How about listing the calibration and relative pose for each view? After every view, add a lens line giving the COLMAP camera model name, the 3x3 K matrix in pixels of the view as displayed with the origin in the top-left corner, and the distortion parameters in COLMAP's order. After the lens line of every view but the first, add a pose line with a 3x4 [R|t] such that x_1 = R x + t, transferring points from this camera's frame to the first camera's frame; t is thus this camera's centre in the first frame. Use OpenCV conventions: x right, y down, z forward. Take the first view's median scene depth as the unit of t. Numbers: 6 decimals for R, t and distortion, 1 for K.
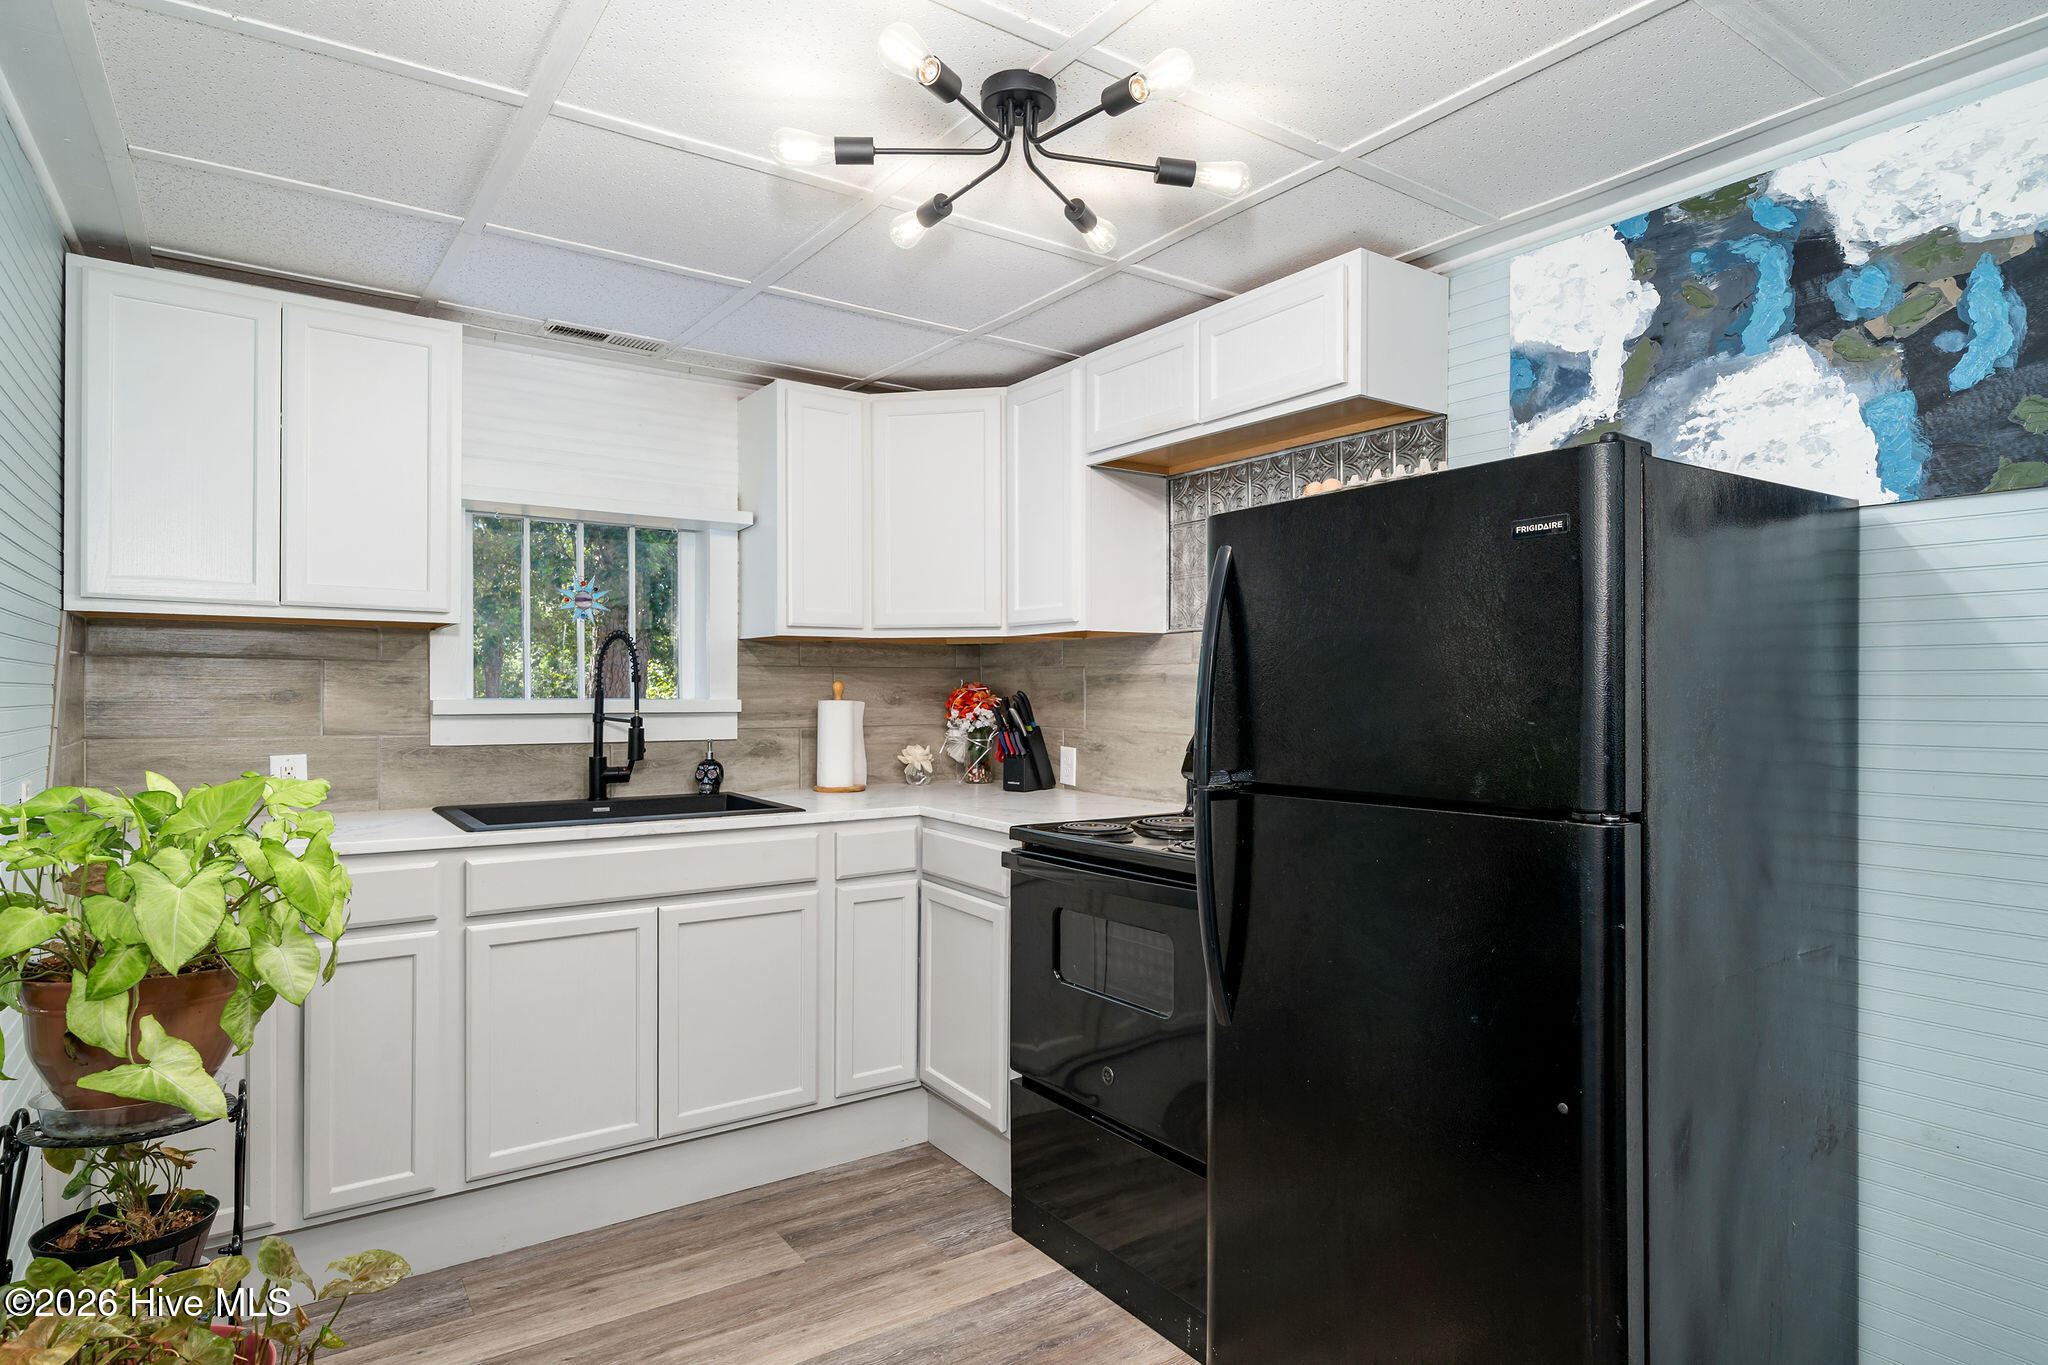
lens RADIAL K [[1121.4, 0, 1019.3], [0, 1121.4, 684.1], [0, 0, 1]] dist [-0.003526, -0.000373]
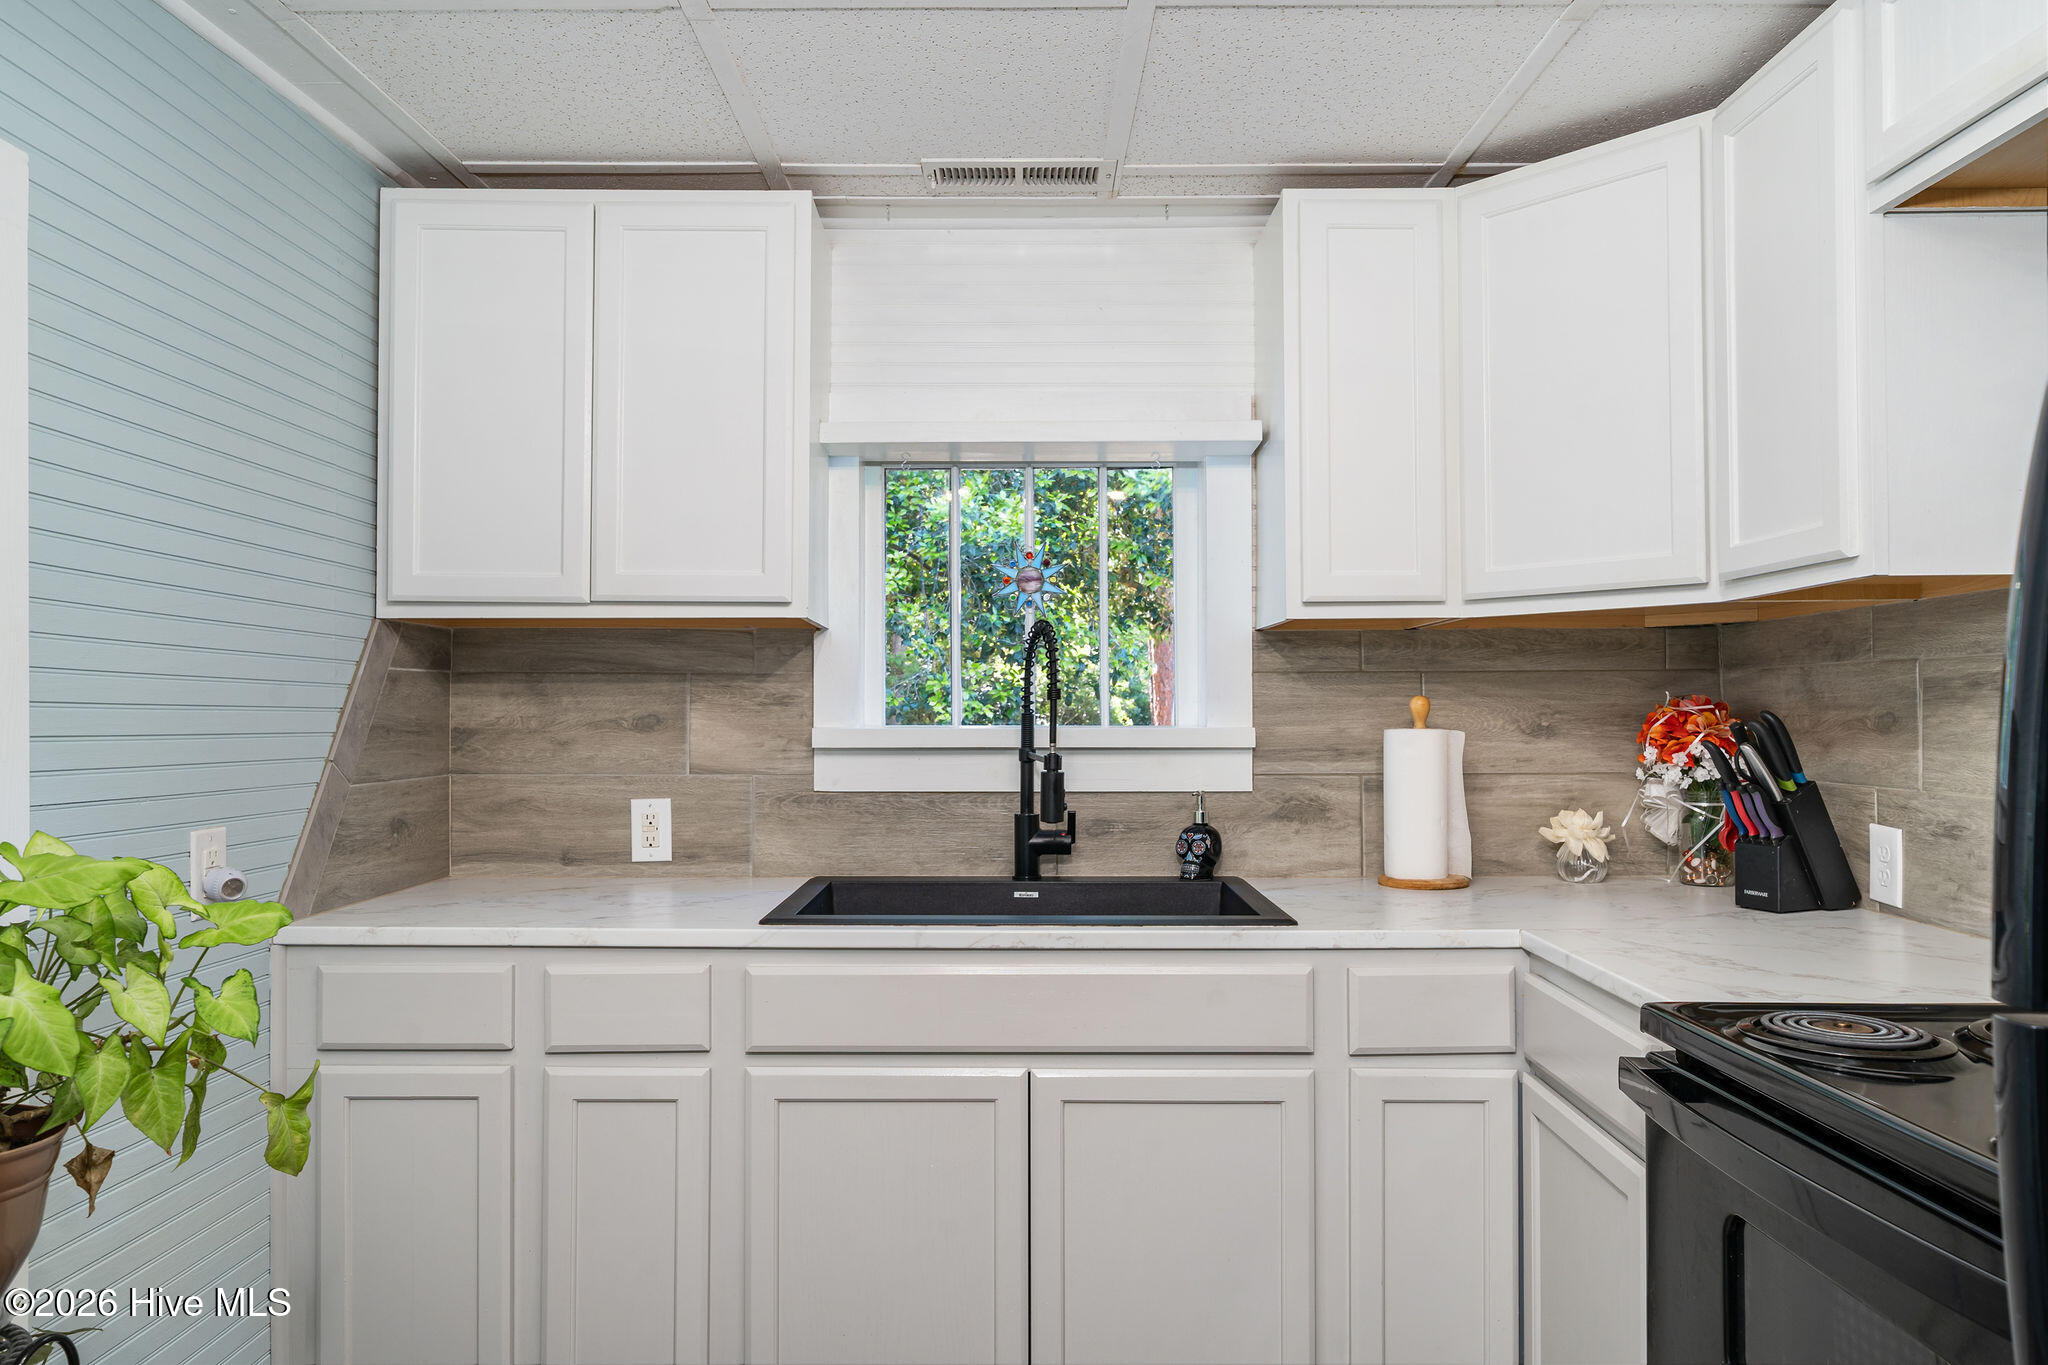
lens RADIAL K [[1405.5, 0, 1025.3], [0, 1405.5, 690.1], [0, 0, 1]] dist [0.004512, 0.001665]
pose [[0.816971, -0.014878, -0.576487, 0.101910], [0.007199, 0.999852, -0.015603, 0.004903], [0.576634, 0.008597, 0.816957, 0.322195]]
